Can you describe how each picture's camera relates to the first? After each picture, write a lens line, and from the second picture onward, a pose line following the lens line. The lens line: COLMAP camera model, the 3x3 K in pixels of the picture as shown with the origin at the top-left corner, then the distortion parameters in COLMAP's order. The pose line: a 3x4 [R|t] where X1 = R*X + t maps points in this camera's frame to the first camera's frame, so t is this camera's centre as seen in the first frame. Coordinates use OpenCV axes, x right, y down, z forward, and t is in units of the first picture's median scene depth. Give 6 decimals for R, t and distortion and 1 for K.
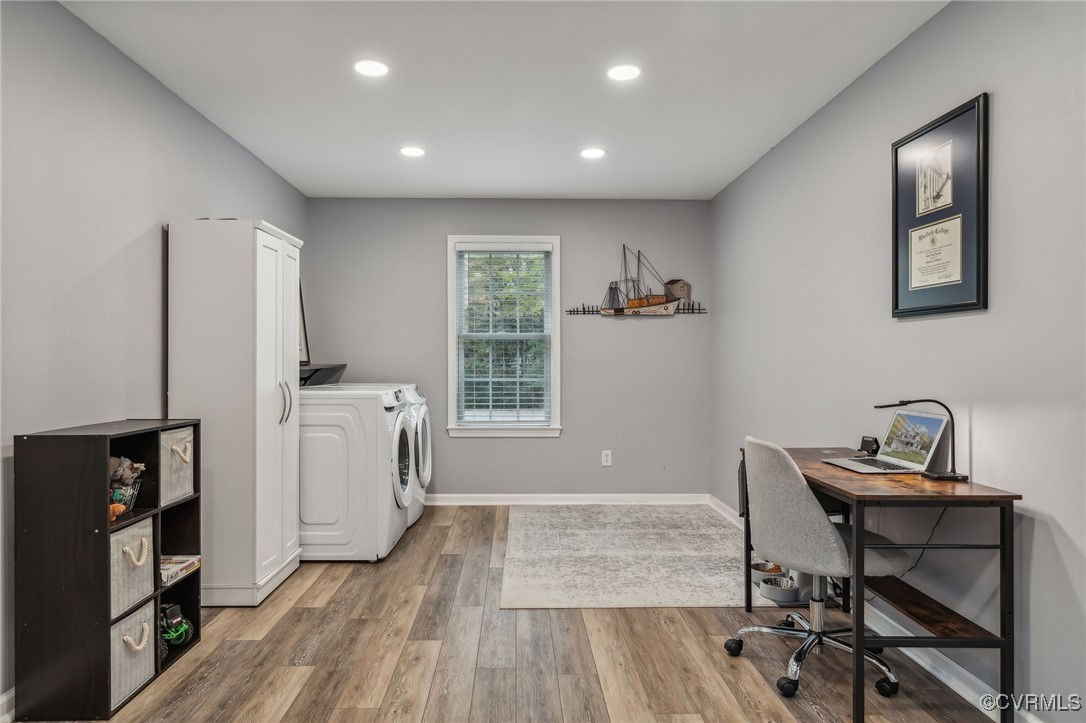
lens RADIAL K [[665.9, 0, 533.6], [0, 665.9, 361.7], [0, 0, 1]] dist [-0.000441, 0.002955]
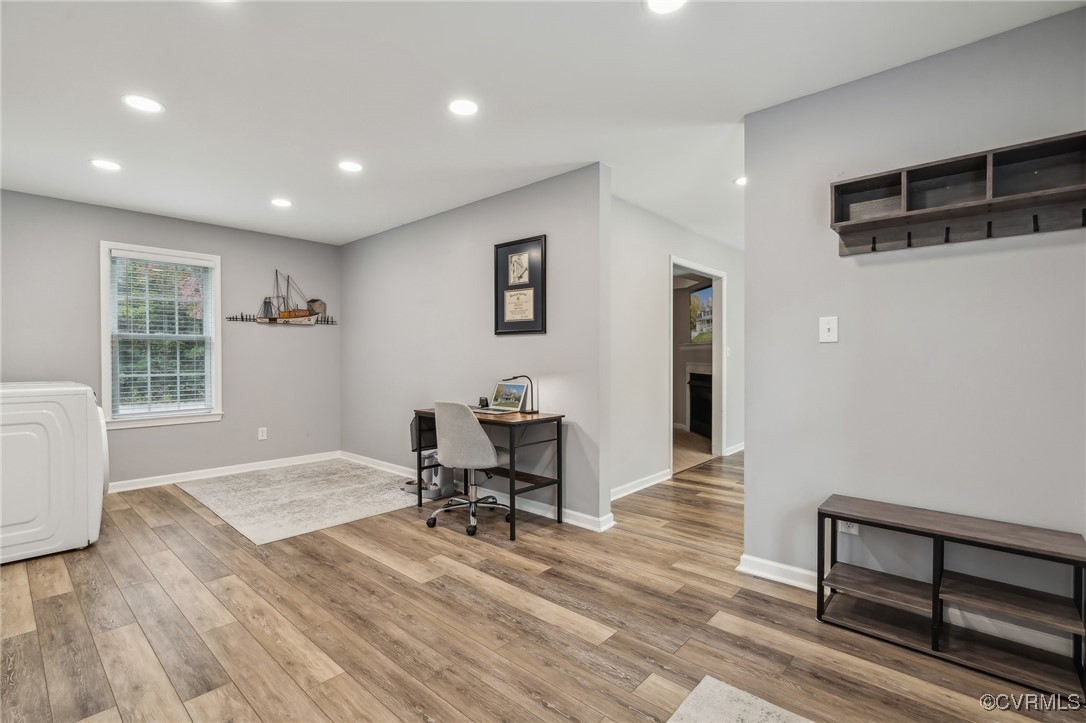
lens RADIAL K [[498.0, 0, 533.4], [0, 498.0, 360.0], [0, 0, 1]] dist [-0.015192, 0.004765]
pose [[0.692432, -0.006608, 0.721453, -0.380123], [0.004944, 0.999978, 0.004414, 0.001044], [-0.721466, 0.000510, 0.692449, -0.074236]]
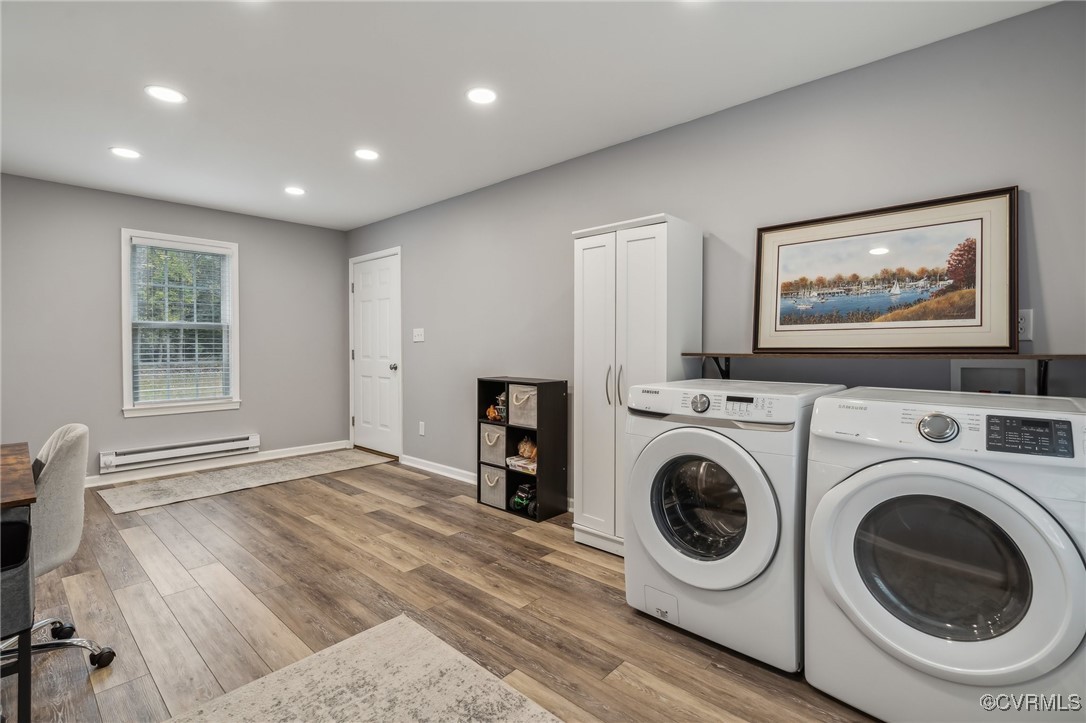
lens RADIAL K [[498.0, 0, 542.8], [0, 498.0, 349.8], [0, 0, 1]] dist [-0.015192, 0.004765]
pose [[-0.684191, 0.007017, -0.729269, 0.322324], [-0.002725, 0.999922, 0.012178, -0.009997], [0.729298, 0.010319, -0.684119, 1.628781]]
